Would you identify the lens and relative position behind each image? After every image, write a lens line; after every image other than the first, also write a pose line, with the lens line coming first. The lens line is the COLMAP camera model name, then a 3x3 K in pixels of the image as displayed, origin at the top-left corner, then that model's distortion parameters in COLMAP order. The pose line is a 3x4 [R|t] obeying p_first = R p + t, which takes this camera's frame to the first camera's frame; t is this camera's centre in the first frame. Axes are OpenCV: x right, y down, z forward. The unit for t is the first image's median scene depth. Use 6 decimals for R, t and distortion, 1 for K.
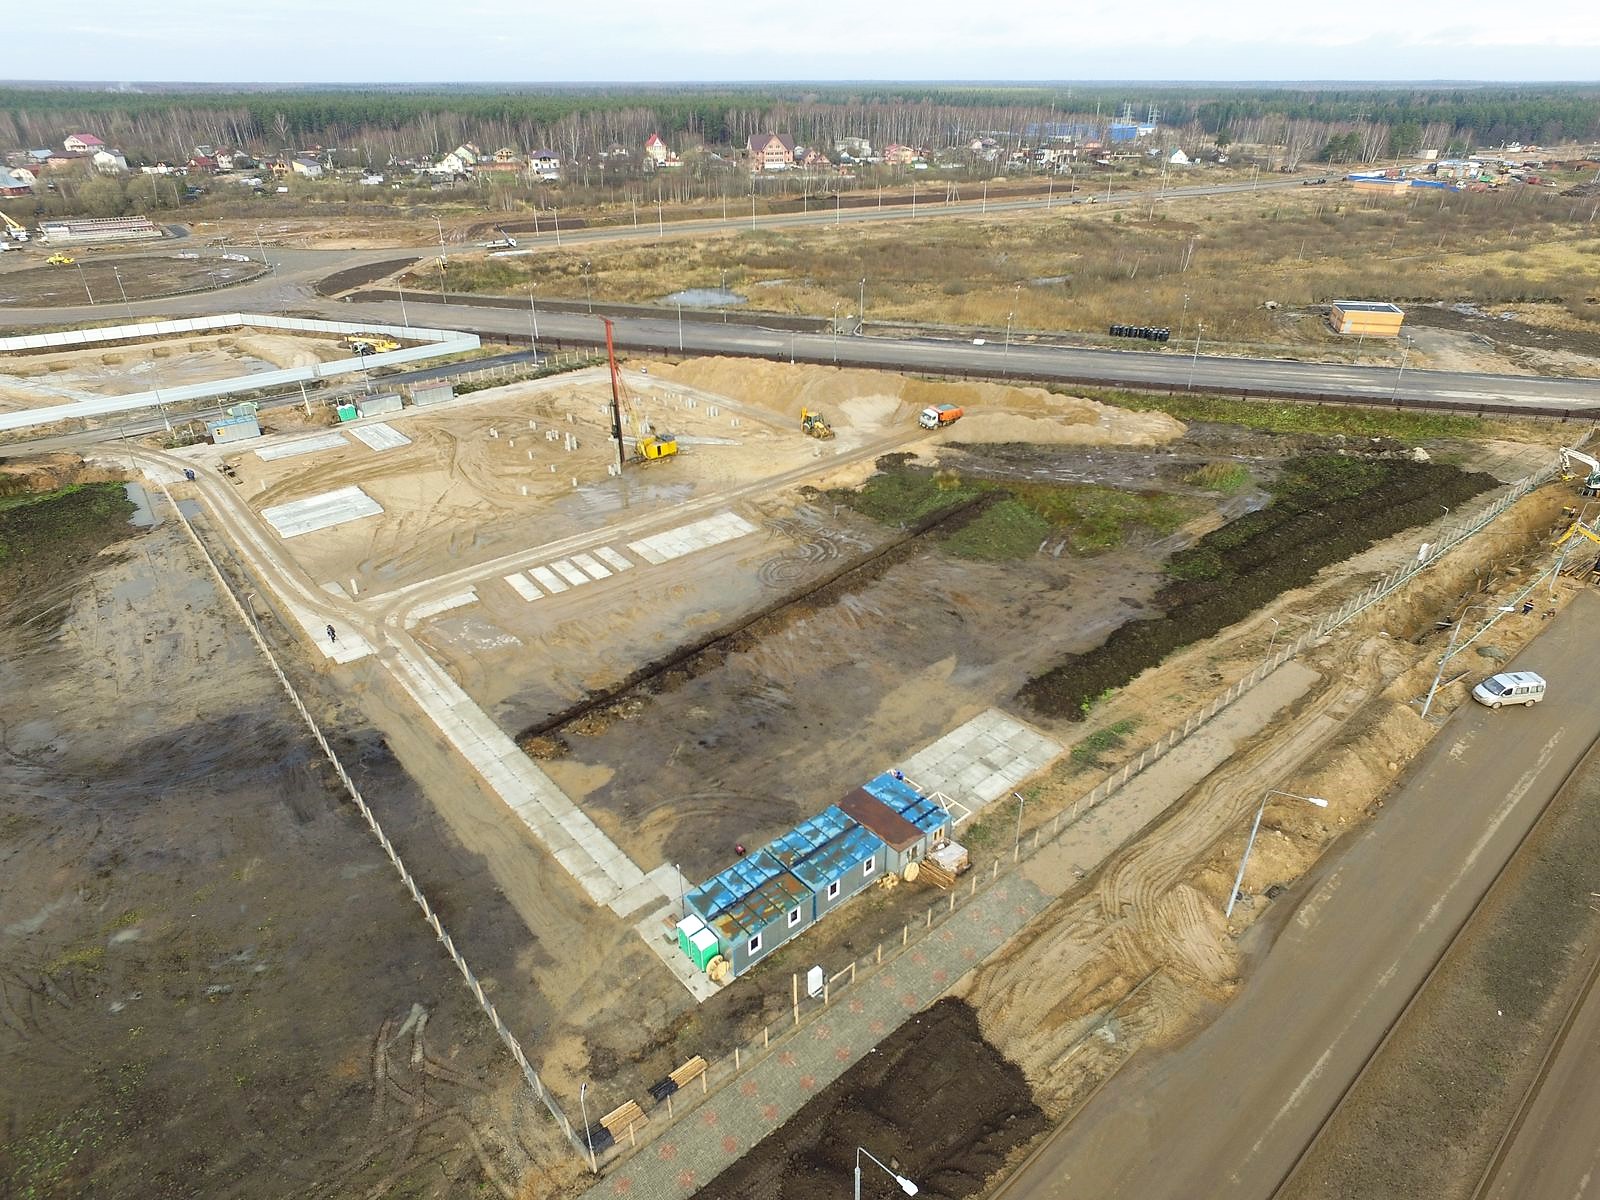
lens RADIAL K [[922.9, 0, 798.4], [0, 922.9, 596.4], [0, 0, 1]] dist [-0.004941, -0.002394]
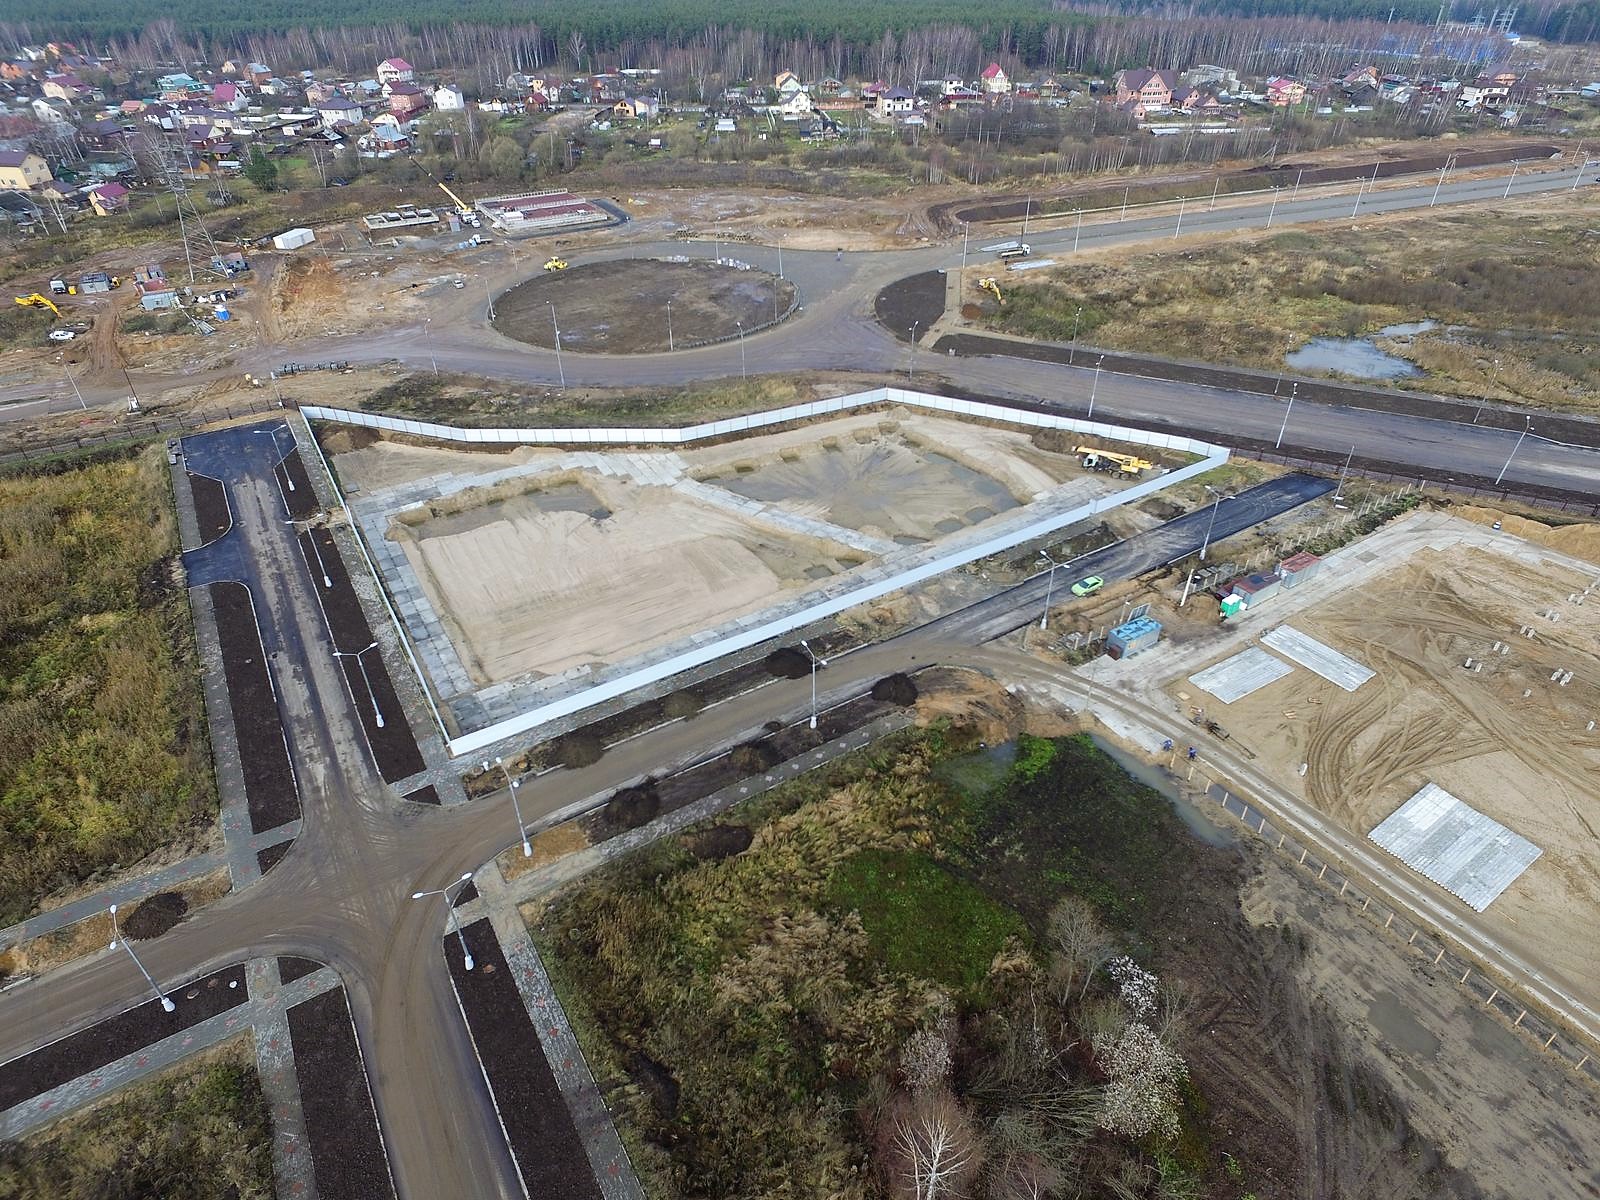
lens RADIAL K [[922.9, 0, 800.0], [0, 922.9, 599.4], [0, 0, 1]] dist [-0.004941, -0.002394]
pose [[0.990278, 0.074985, -0.117161, -0.637513], [-0.062460, 0.992279, 0.107150, -0.221398], [0.124291, -0.098790, 0.987316, 0.137232]]
